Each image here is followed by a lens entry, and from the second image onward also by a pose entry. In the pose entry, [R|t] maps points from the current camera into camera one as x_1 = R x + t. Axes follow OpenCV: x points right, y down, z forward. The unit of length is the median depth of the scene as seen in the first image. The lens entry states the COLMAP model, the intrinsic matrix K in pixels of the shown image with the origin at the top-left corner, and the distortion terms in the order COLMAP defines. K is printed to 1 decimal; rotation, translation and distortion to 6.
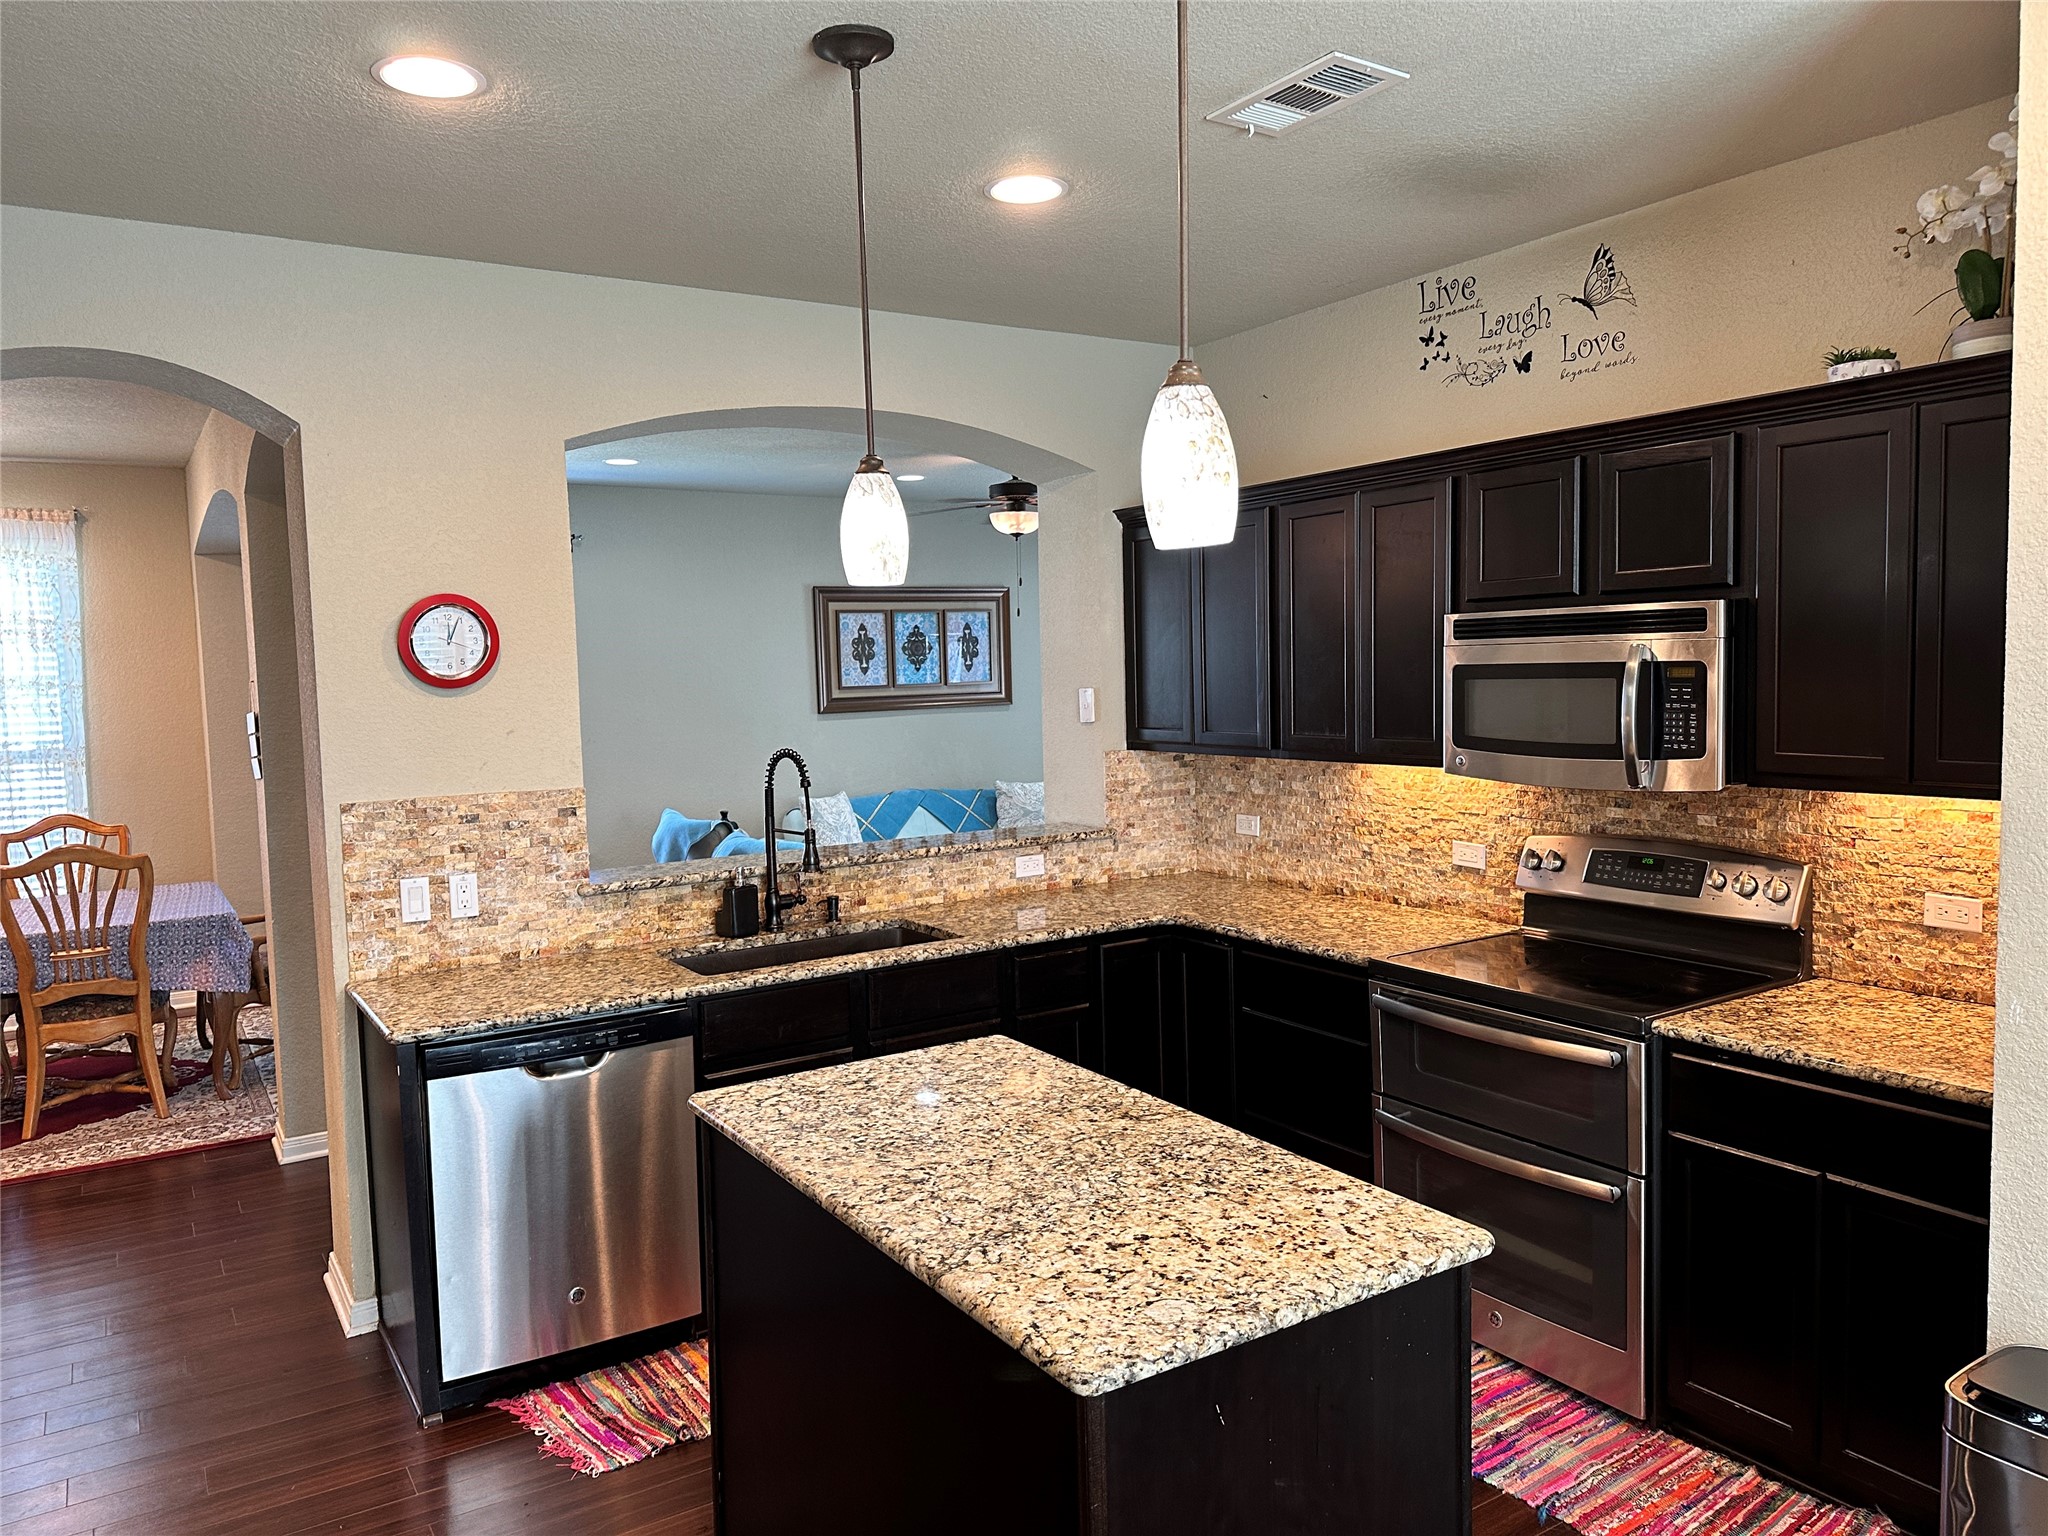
lens RADIAL K [[1436.9, 0, 1026.3], [0, 1436.9, 753.7], [0, 0, 1]] dist [0.068426, -0.097508]
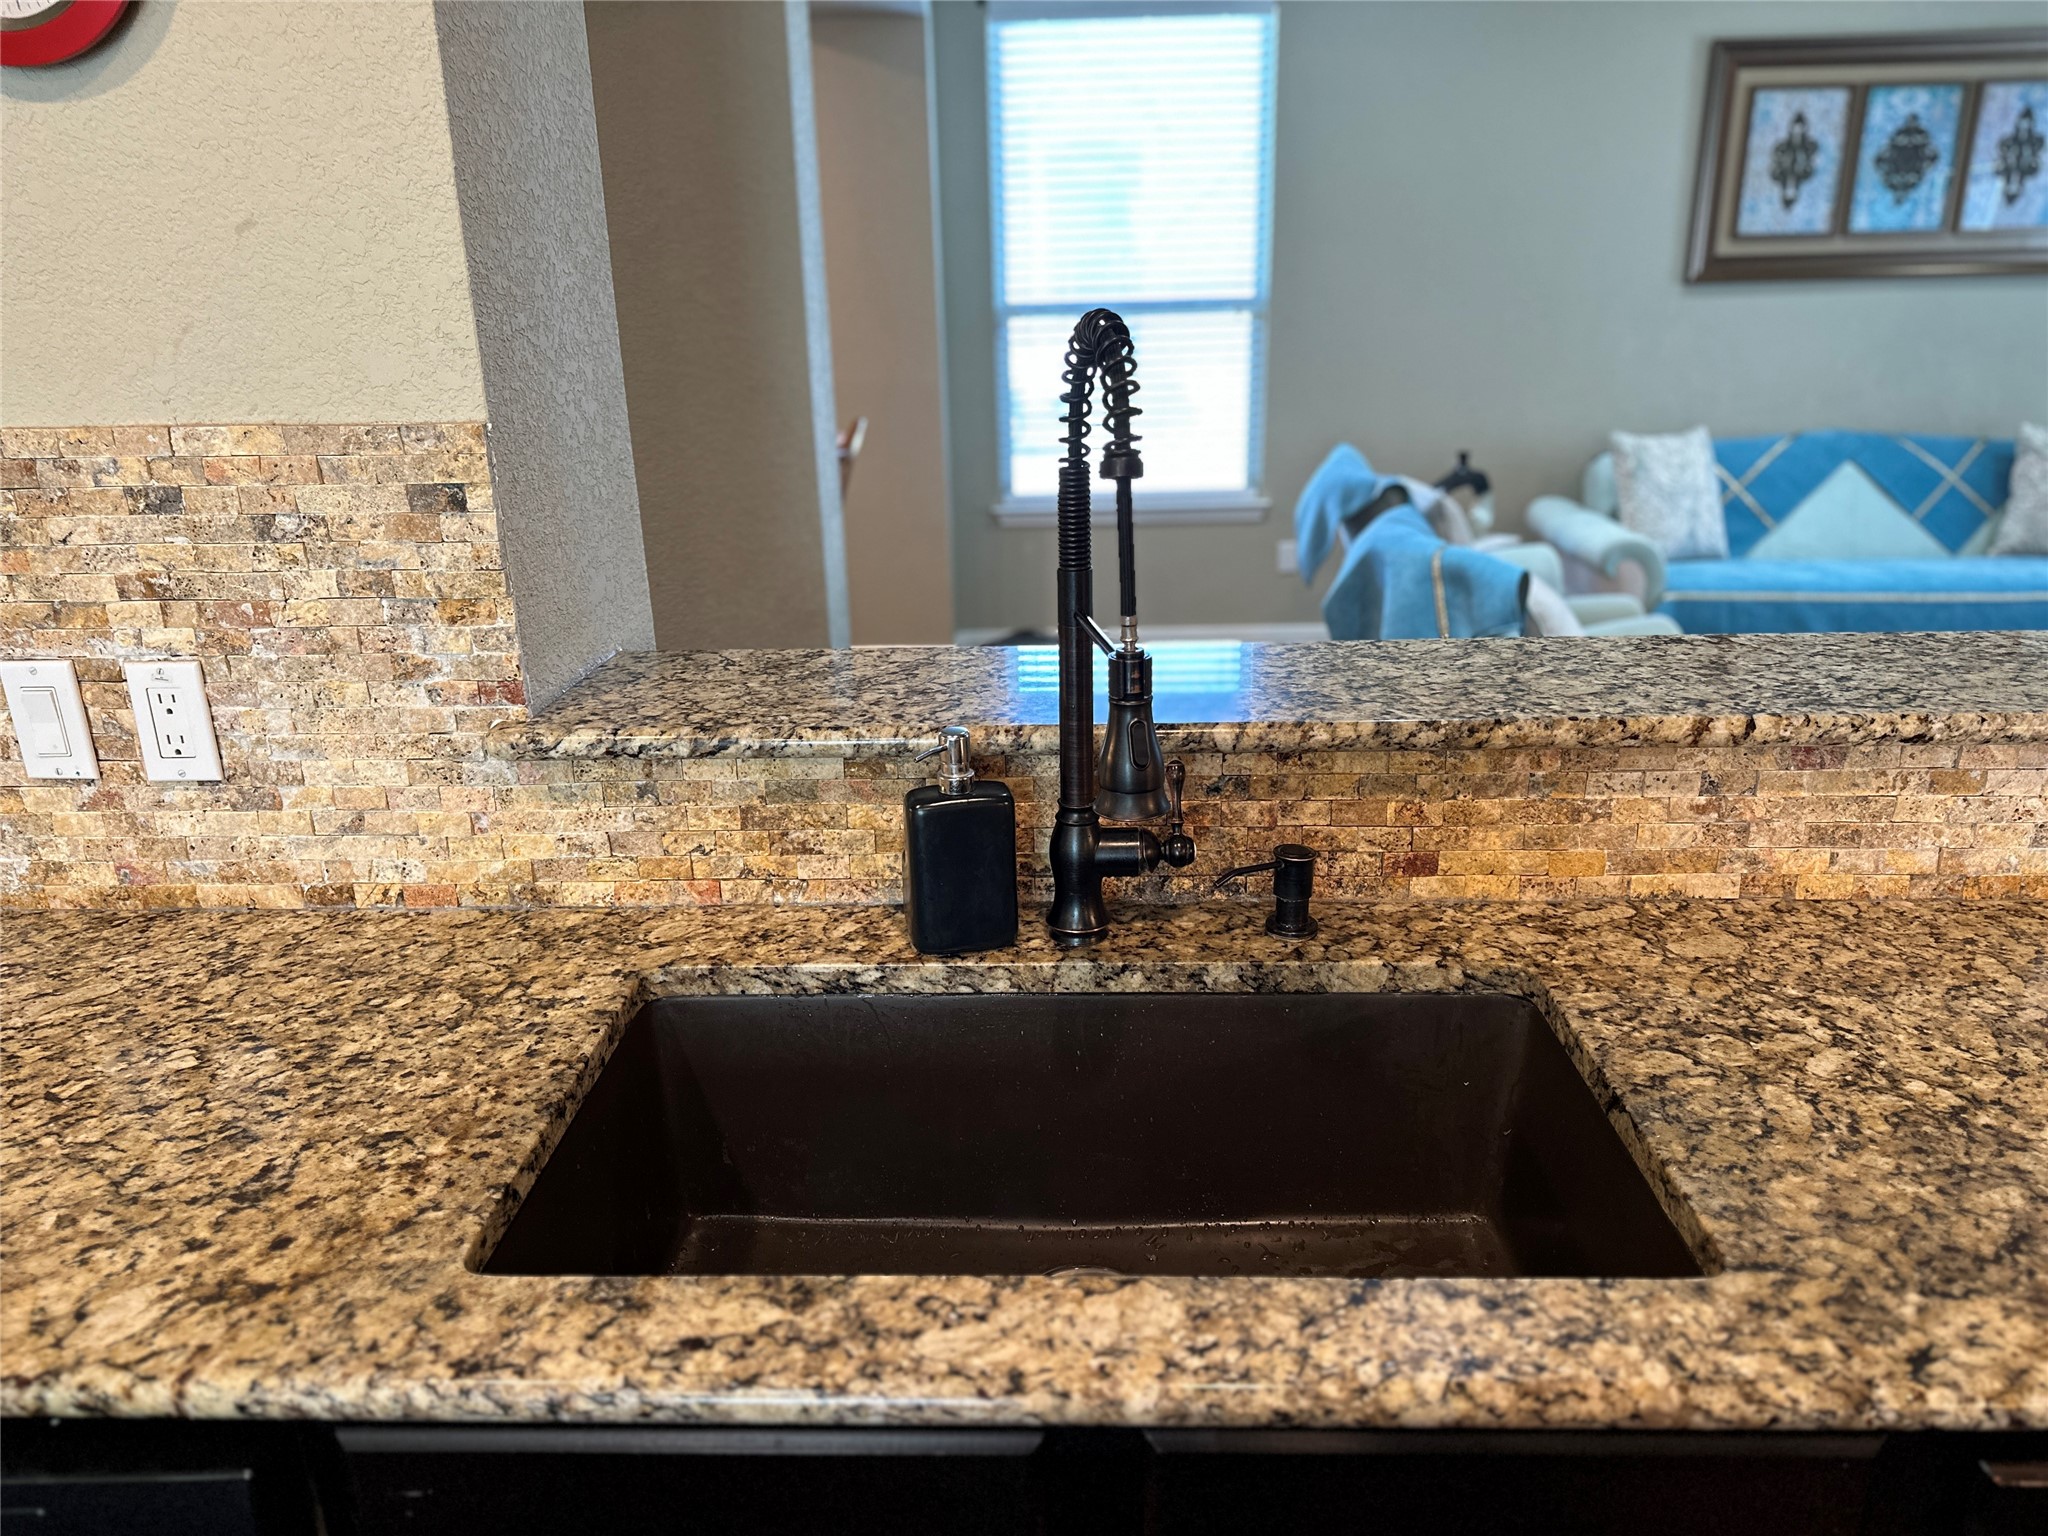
lens RADIAL K [[1436.9, 0, 1041.7], [0, 1436.9, 780.2], [0, 0, 1]] dist [0.068426, -0.097508]
pose [[0.826451, 0.195211, -0.528082, -0.028293], [-0.037378, 0.954920, 0.294499, 0.000888], [0.561766, -0.223651, 0.796492, 0.823473]]
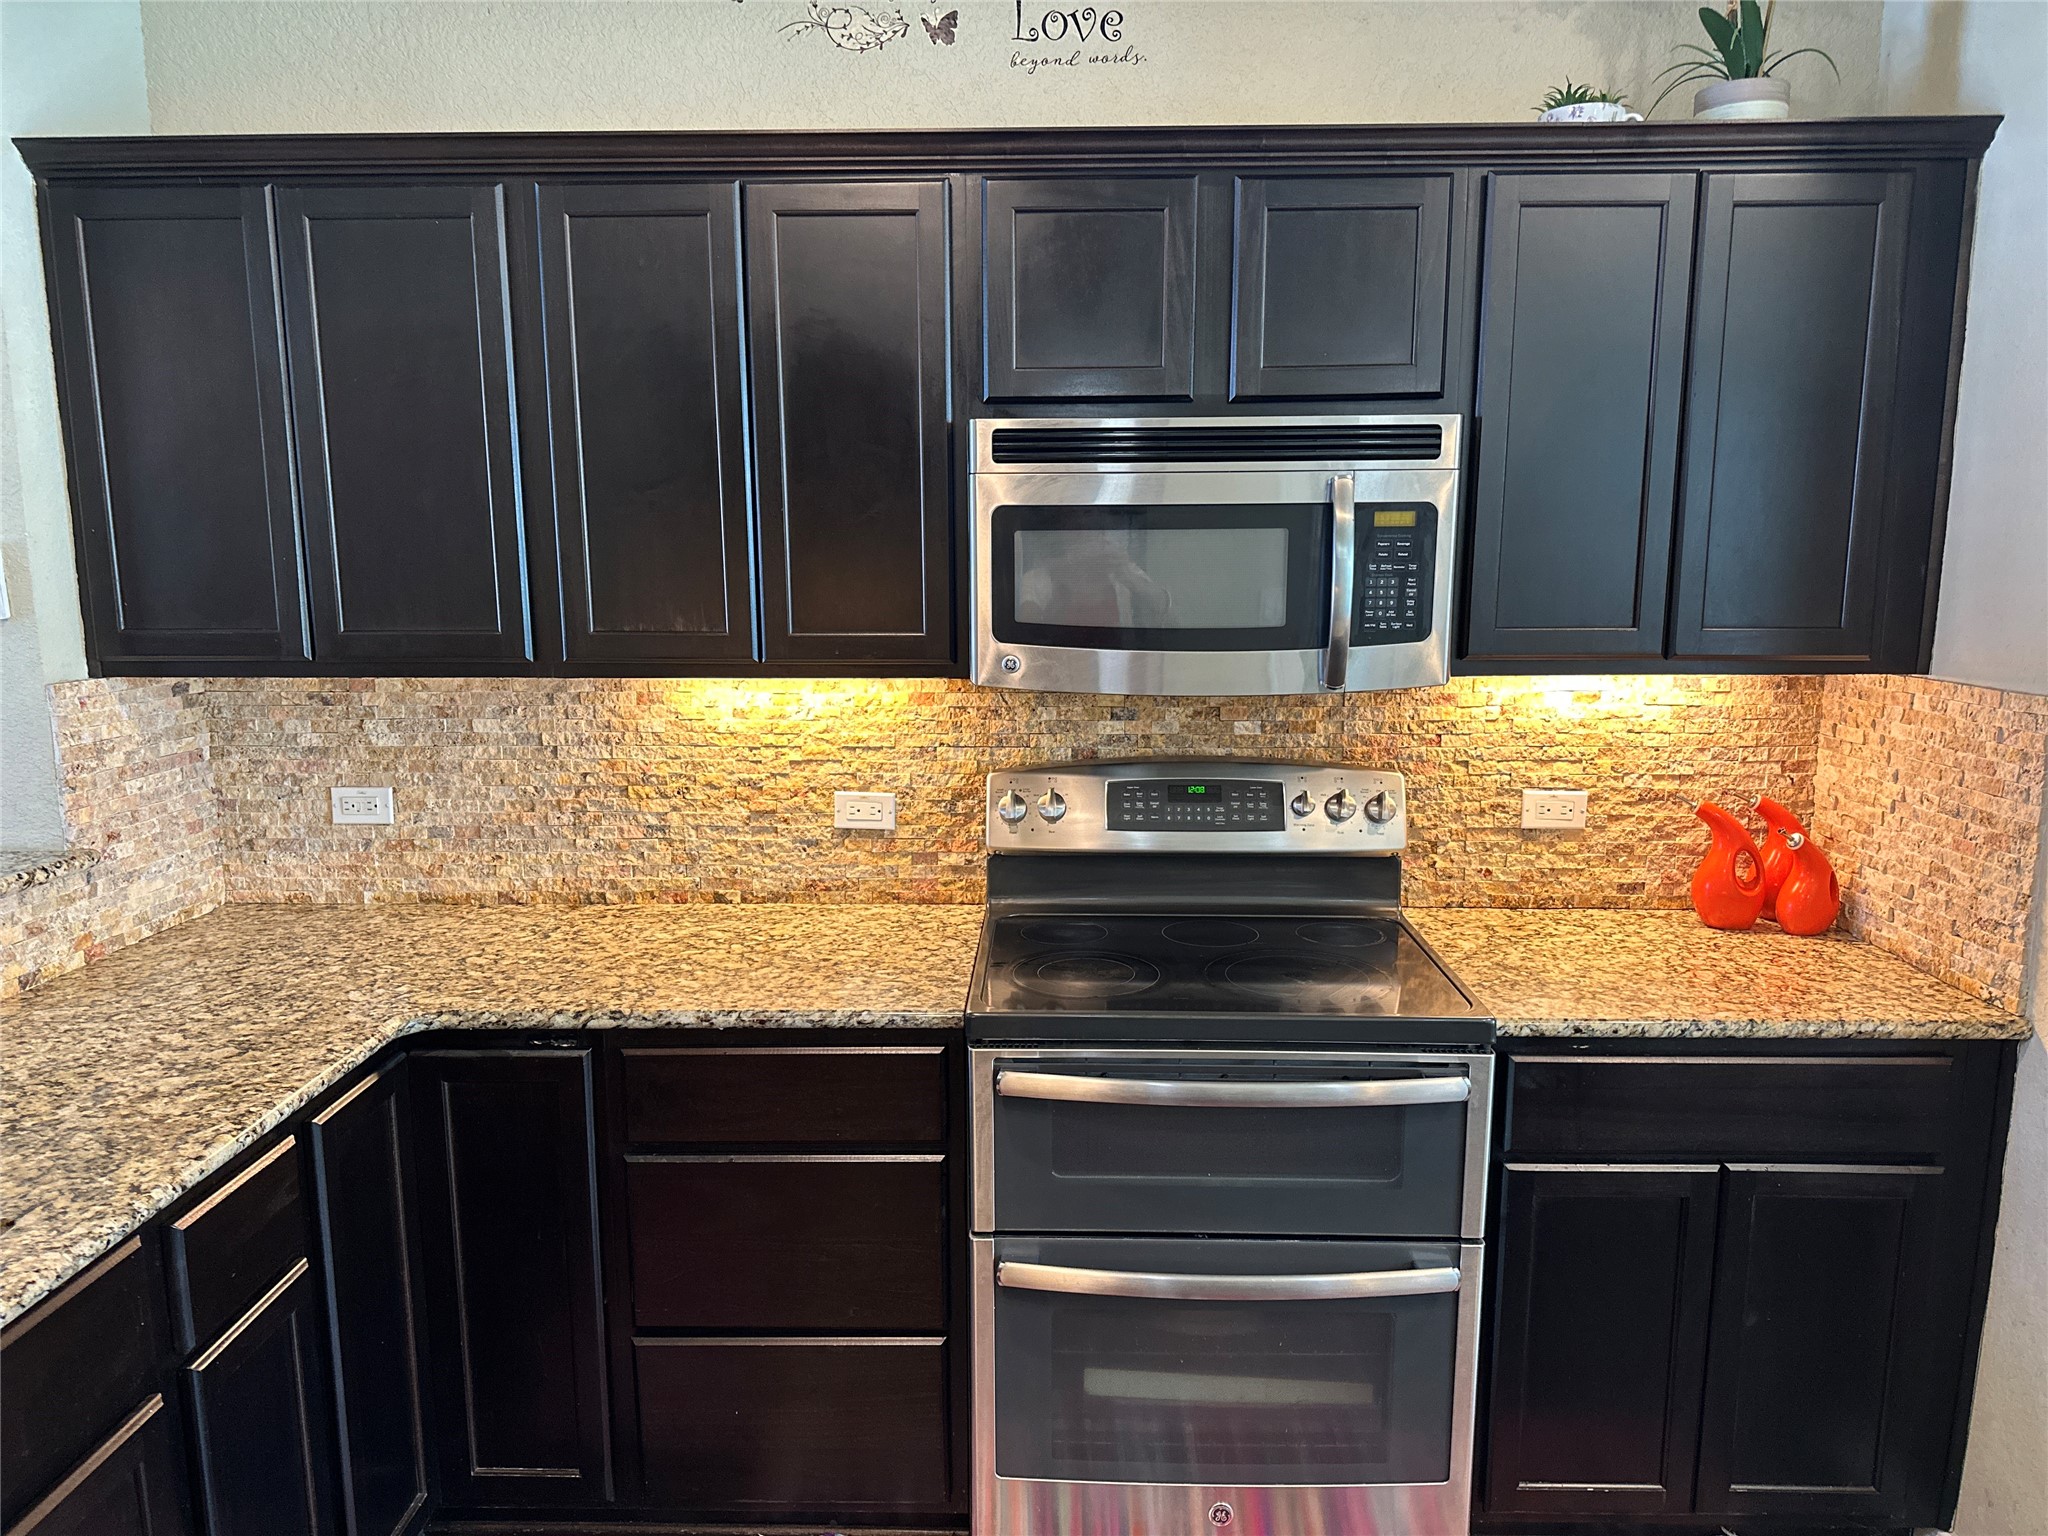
lens RADIAL K [[1436.9, 0, 1052.6], [0, 1436.9, 781.4], [0, 0, 1]] dist [0.068426, -0.097508]
pose [[0.560540, -0.110658, 0.820701, -0.189320], [0.040603, 0.993513, 0.106227, -0.008968], [-0.827132, -0.026222, 0.561396, 0.610454]]
